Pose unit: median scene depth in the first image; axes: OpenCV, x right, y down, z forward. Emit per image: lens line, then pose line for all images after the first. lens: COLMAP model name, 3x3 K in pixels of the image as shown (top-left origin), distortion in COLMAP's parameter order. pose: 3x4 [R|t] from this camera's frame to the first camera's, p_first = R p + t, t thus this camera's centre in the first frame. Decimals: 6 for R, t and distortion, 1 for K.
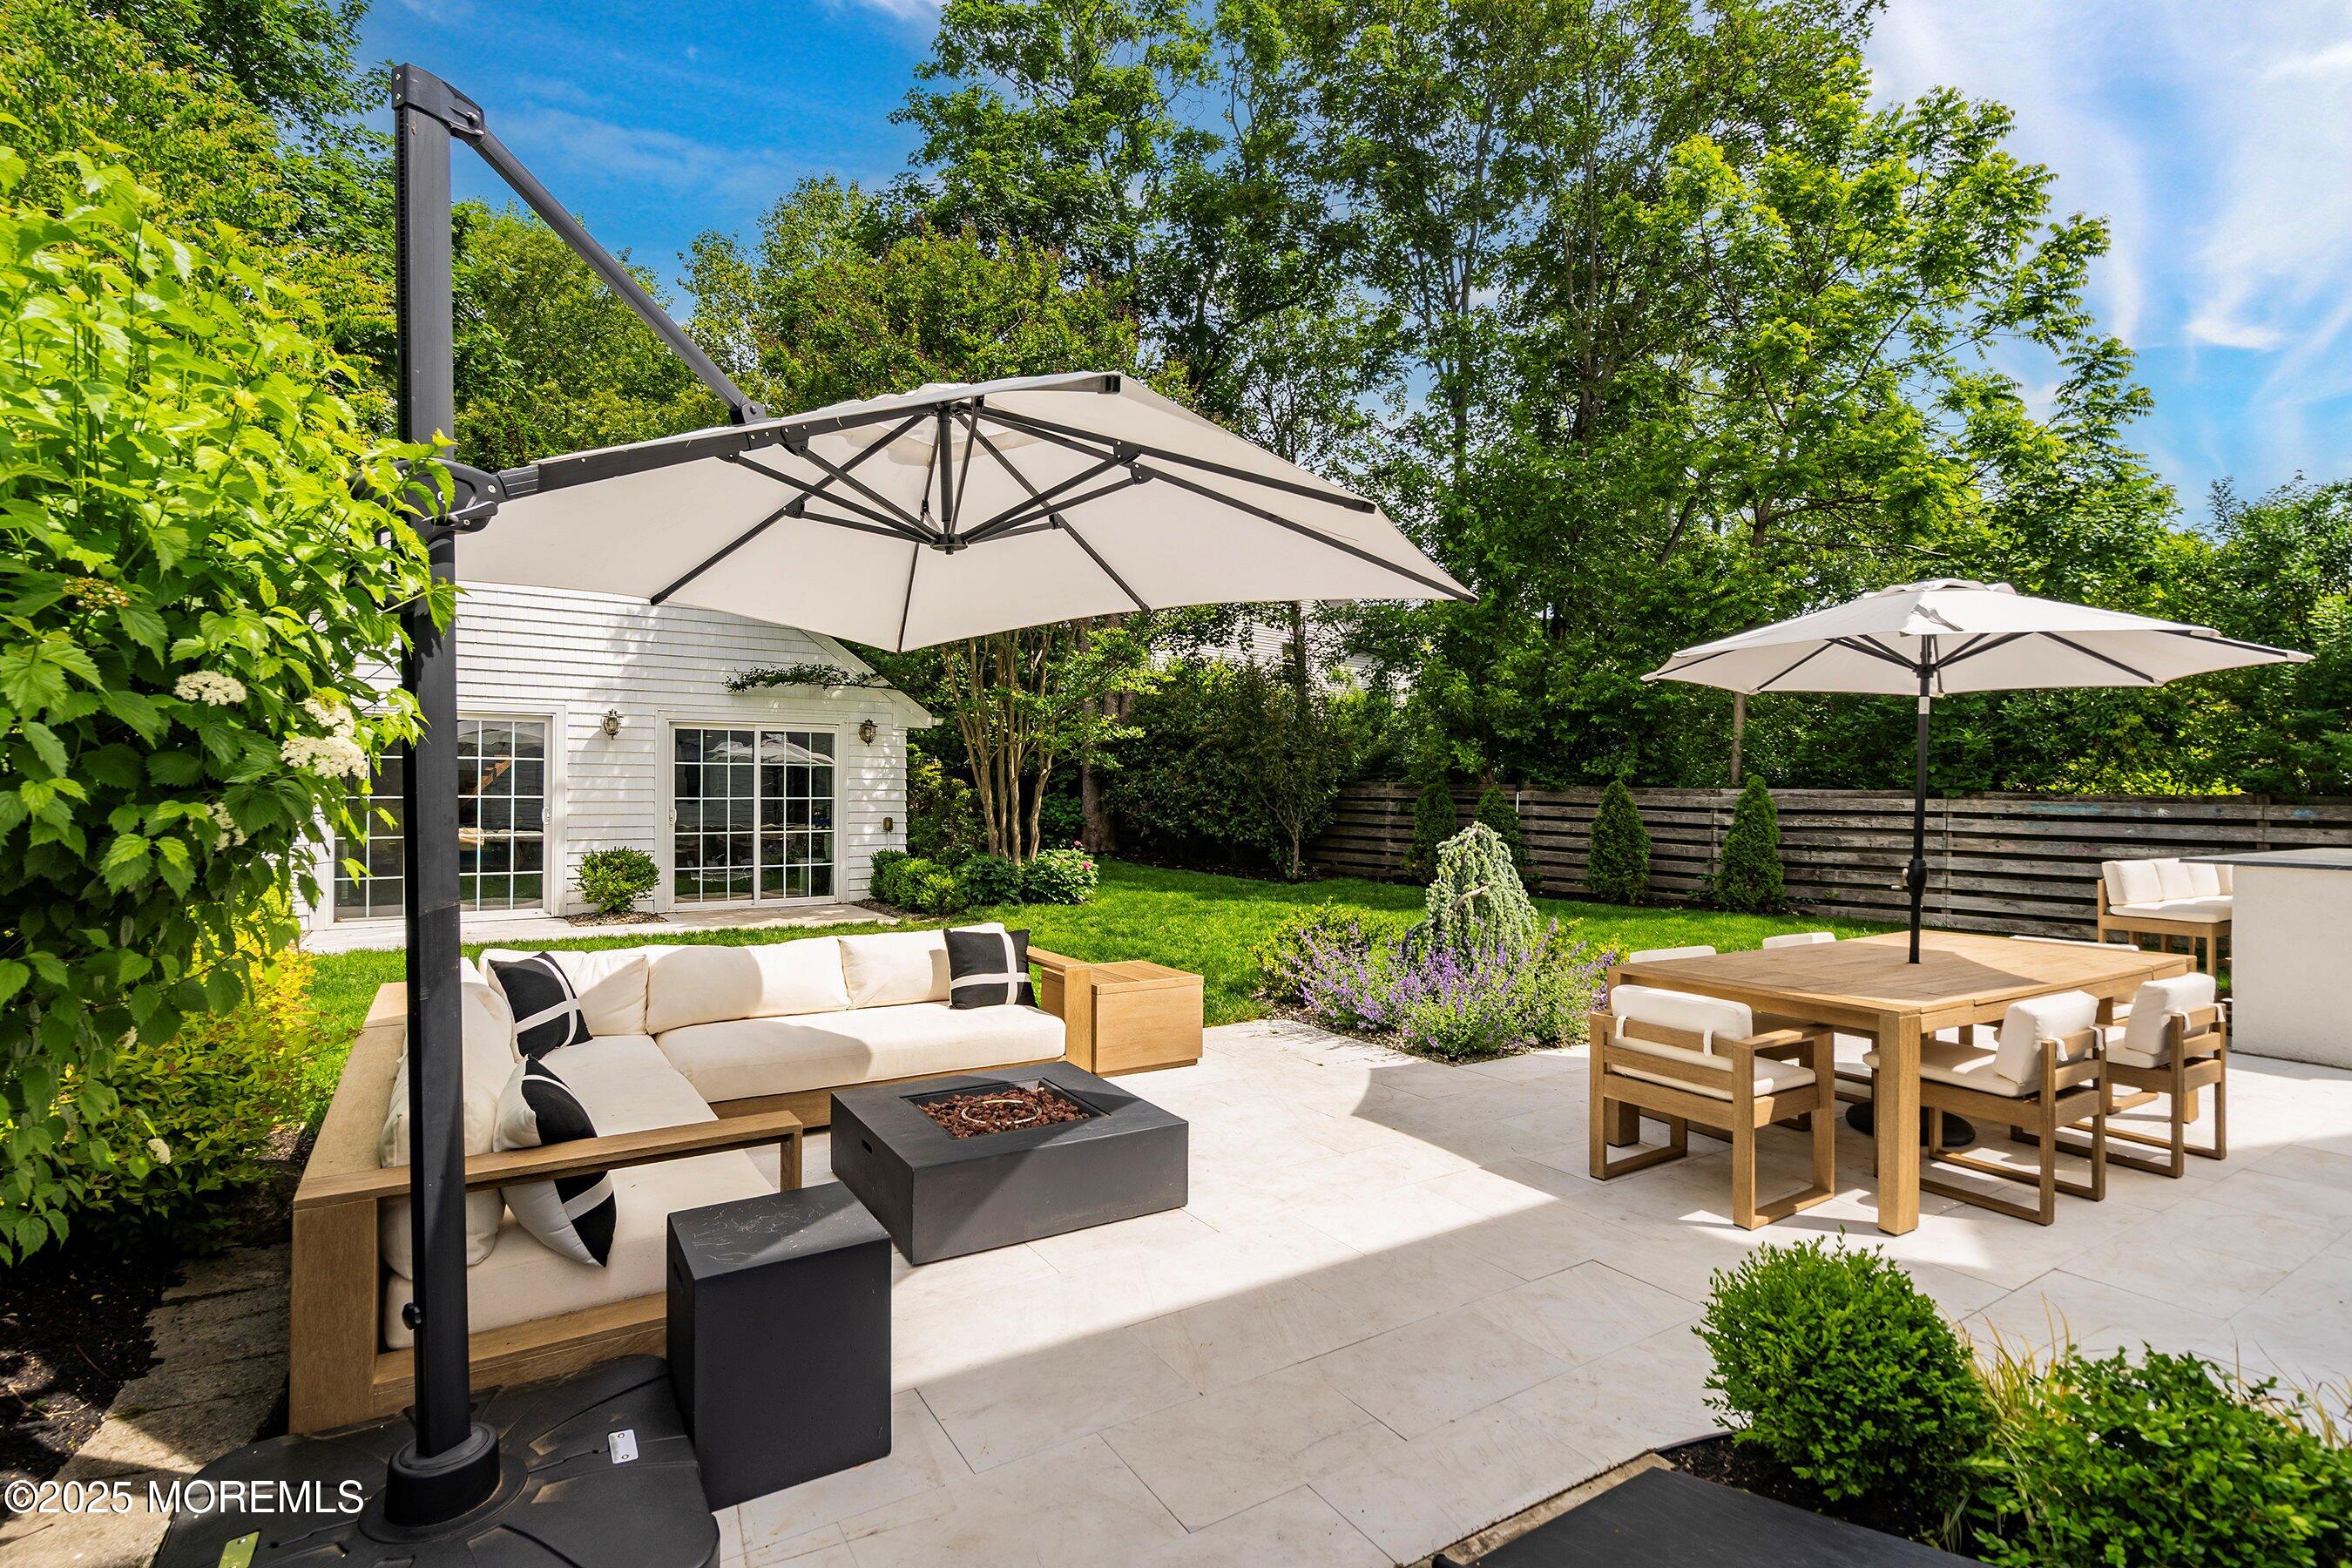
lens RADIAL K [[1098.7, 0, 1176.0], [0, 1098.7, 784.0], [0, 0, 1]] dist [0.001722, 0.000005]
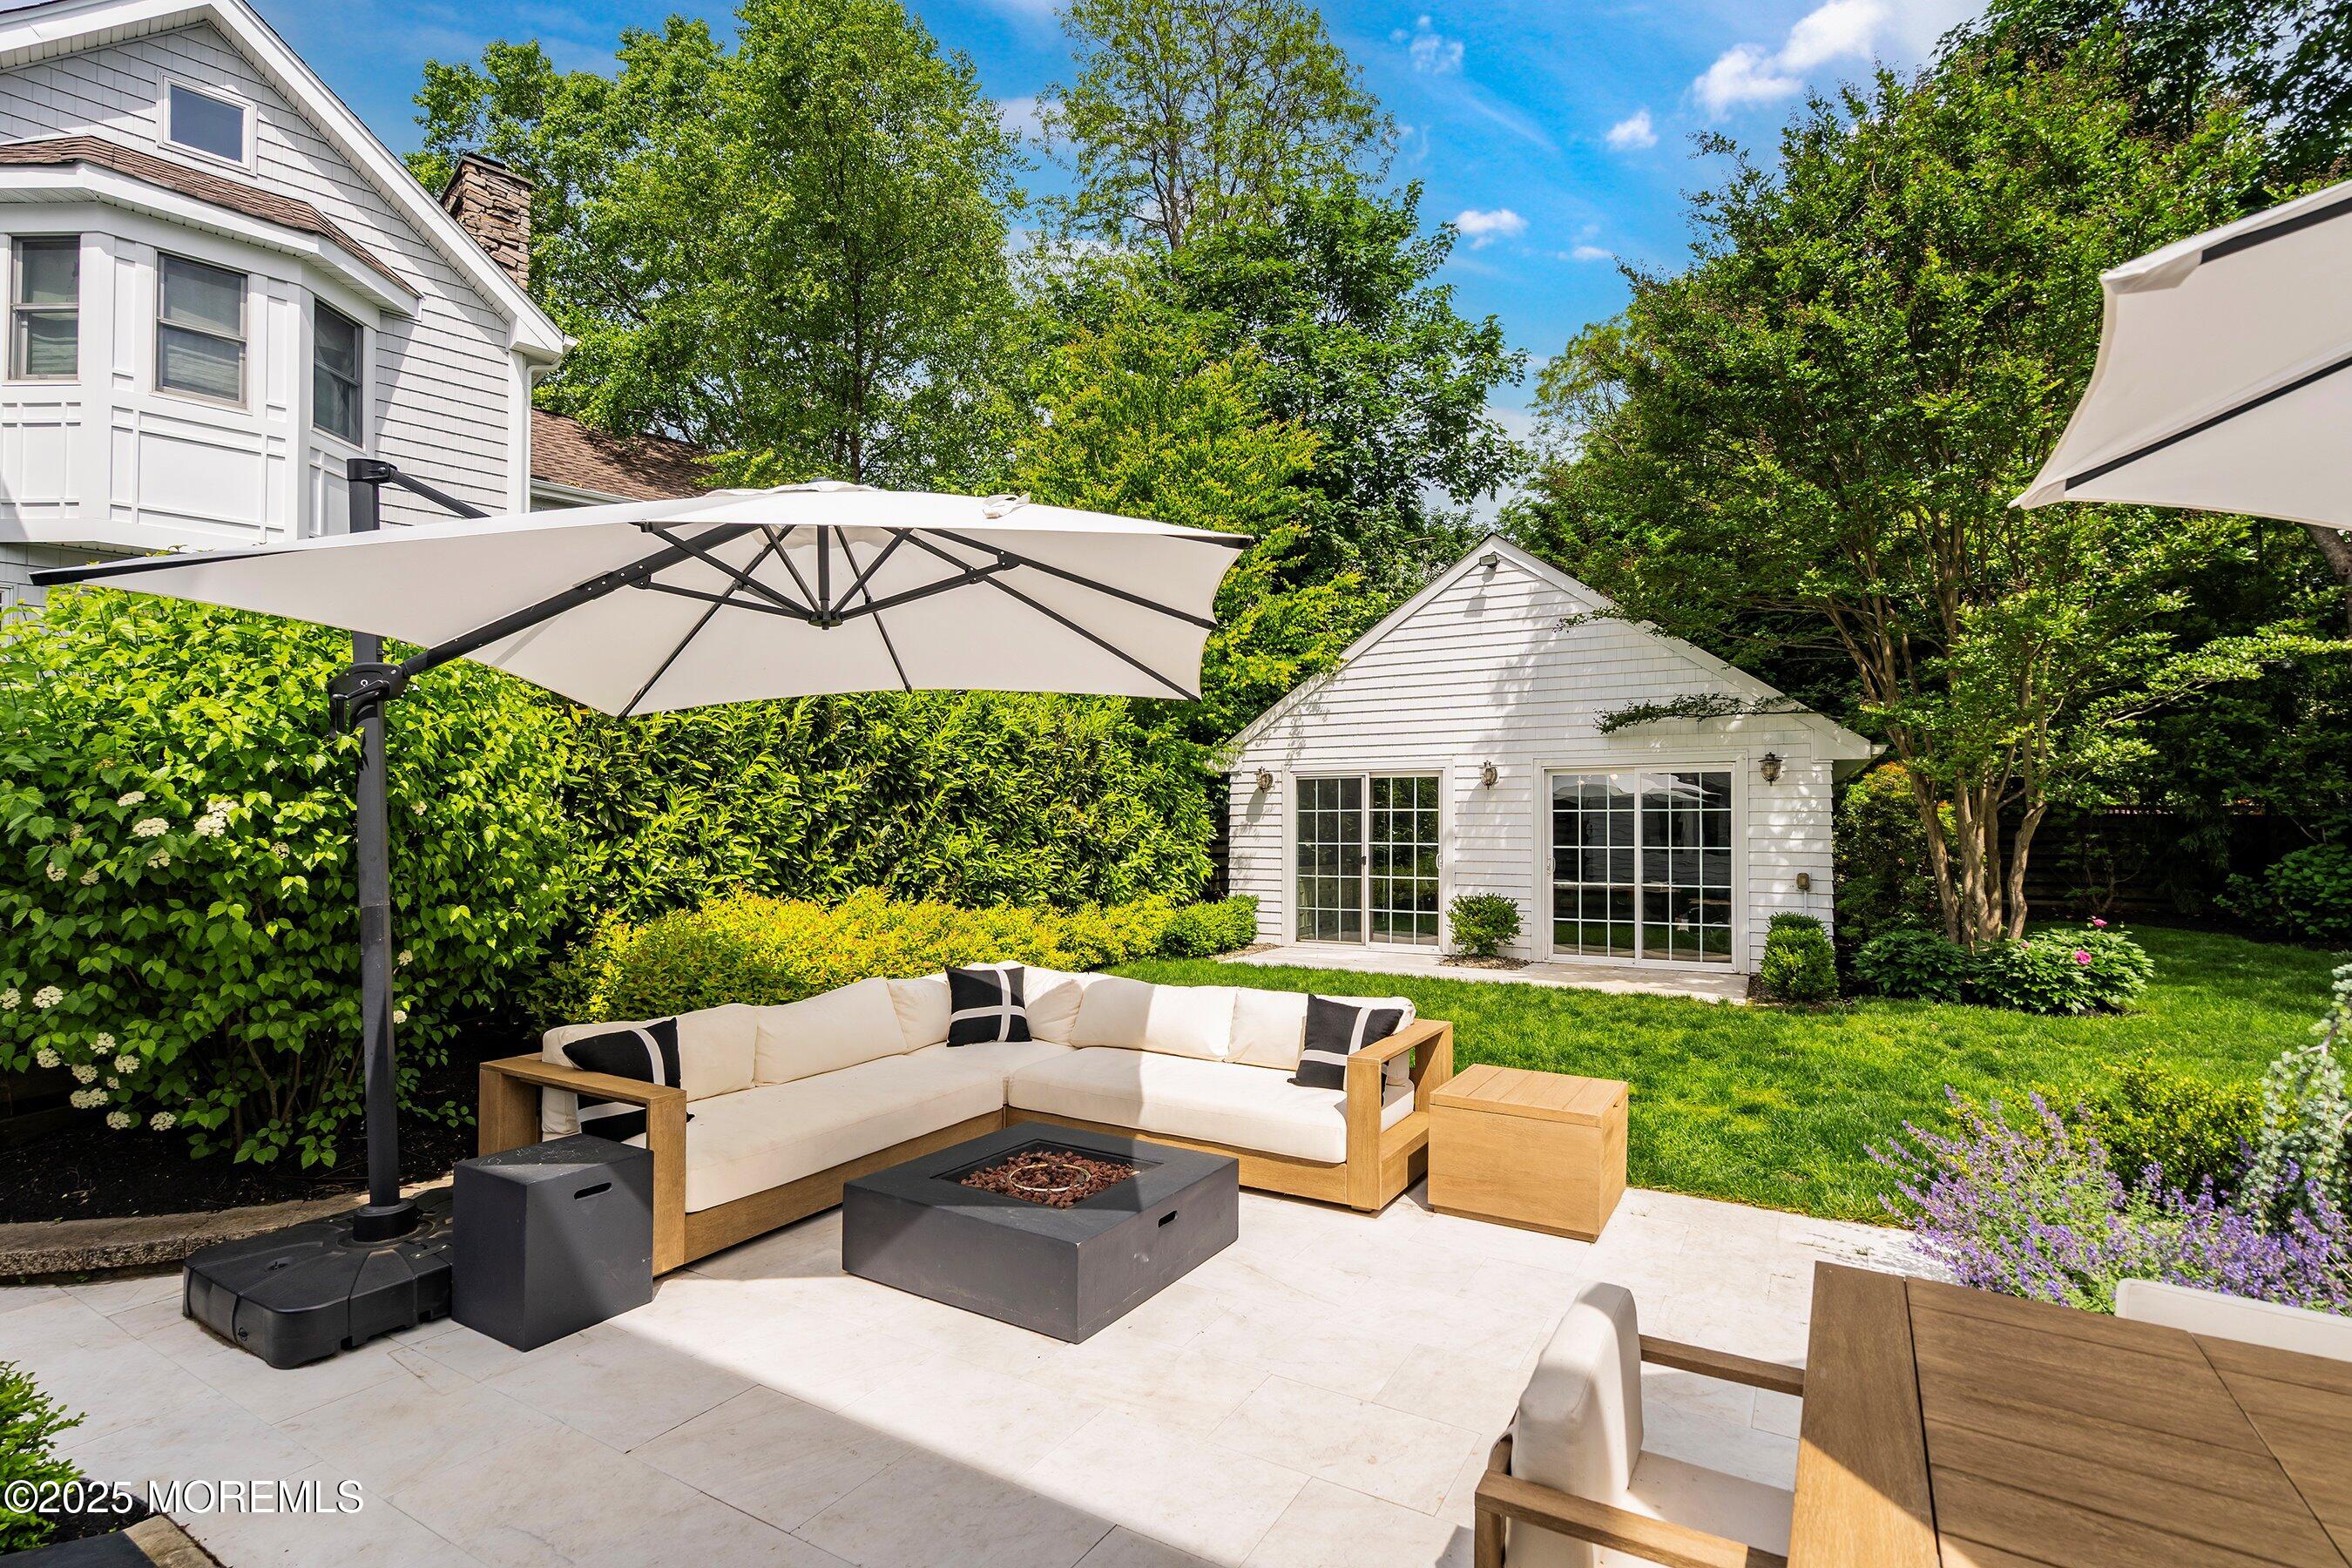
lens RADIAL K [[1120.1, 0, 1181.5], [0, 1120.1, 830.6], [0, 0, 1]] dist [-0.001776, -0.000339]
pose [[0.450937, -0.001481, -0.892555, 0.292560], [0.001366, 0.999999, -0.000969, -0.000850], [0.892555, -0.000782, 0.450938, 0.252432]]
